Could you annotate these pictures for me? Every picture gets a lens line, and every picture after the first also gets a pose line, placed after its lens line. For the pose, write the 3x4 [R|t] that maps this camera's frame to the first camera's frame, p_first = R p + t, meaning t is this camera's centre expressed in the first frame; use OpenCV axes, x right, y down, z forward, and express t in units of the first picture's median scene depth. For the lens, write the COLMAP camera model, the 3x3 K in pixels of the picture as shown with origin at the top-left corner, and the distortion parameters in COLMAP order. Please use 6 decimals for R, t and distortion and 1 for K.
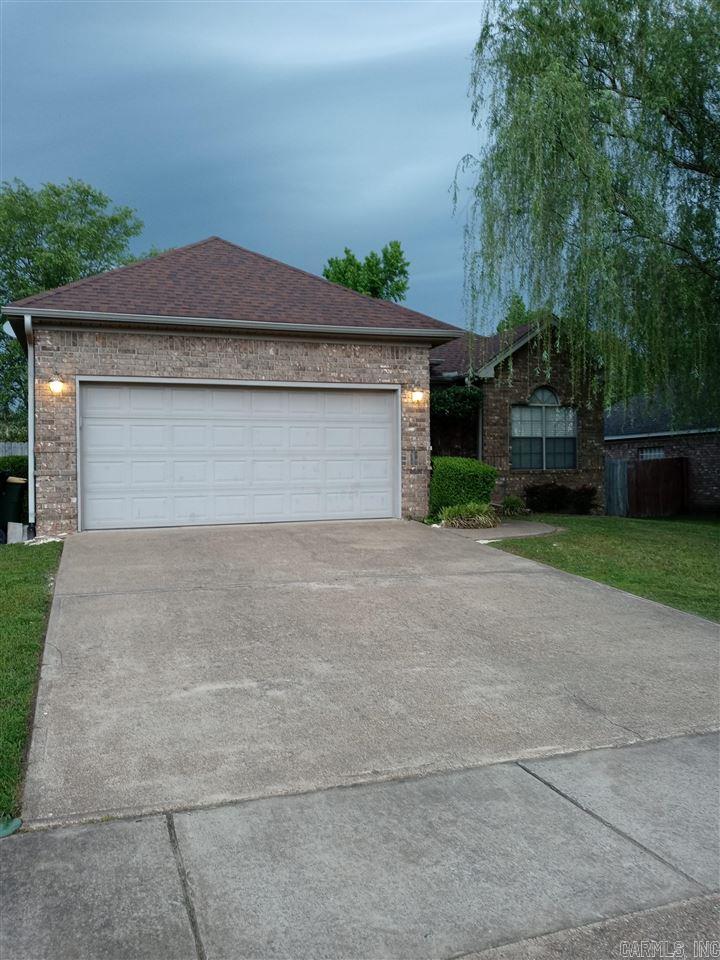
lens RADIAL K [[763.1, 0, 353.4], [0, 763.1, 482.9], [0, 0, 1]] dist [0.010972, -0.023535]
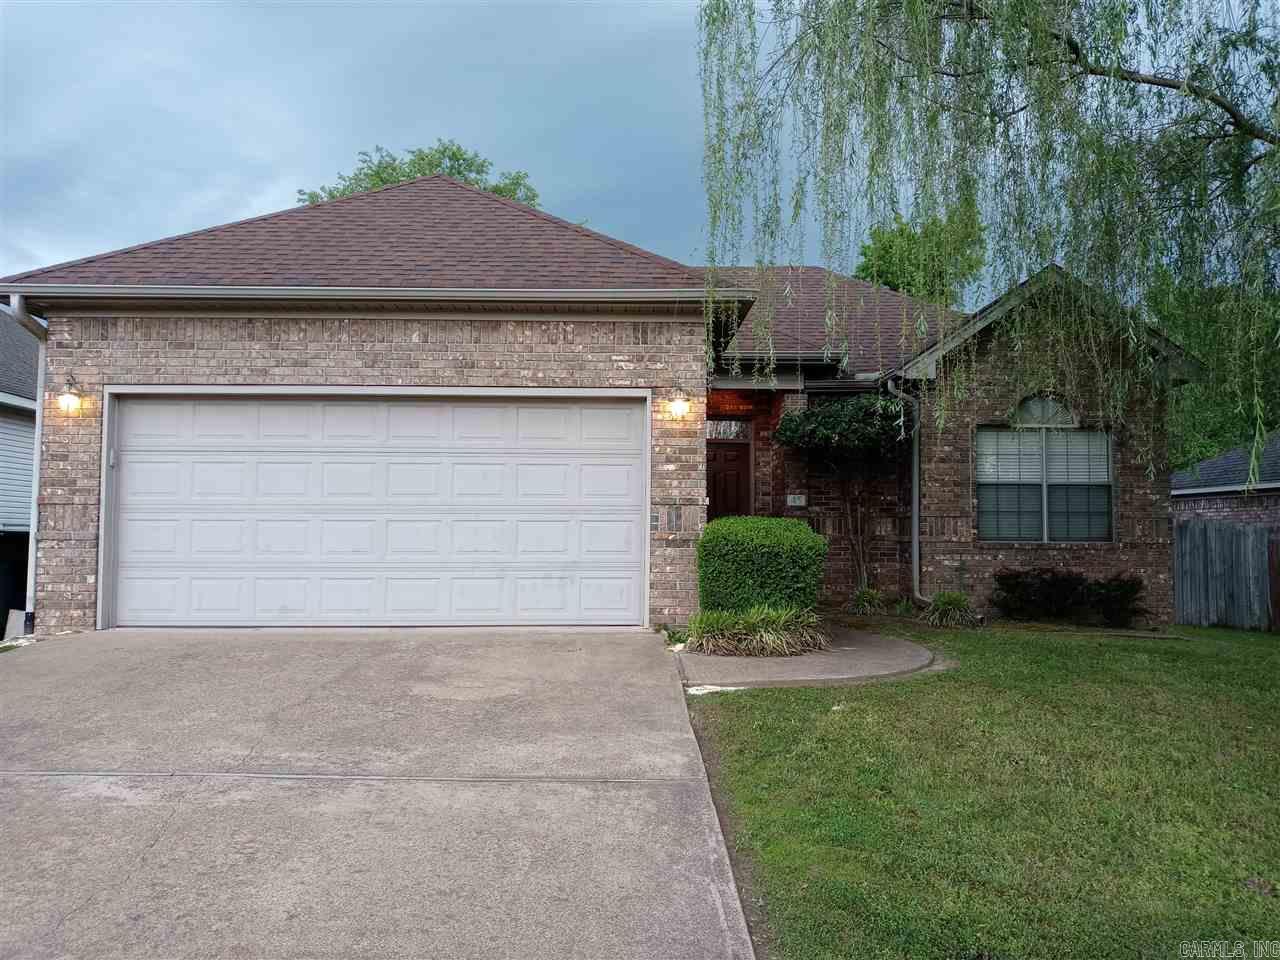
lens RADIAL K [[1017.5, 0, 646.7], [0, 1017.5, 472.0], [0, 0, 1]] dist [0.010972, -0.023535]
pose [[0.947886, -0.002437, -0.318601, 0.297955], [-0.020812, 0.997361, -0.069549, -0.014895], [0.317929, 0.072555, 0.945334, 0.292564]]
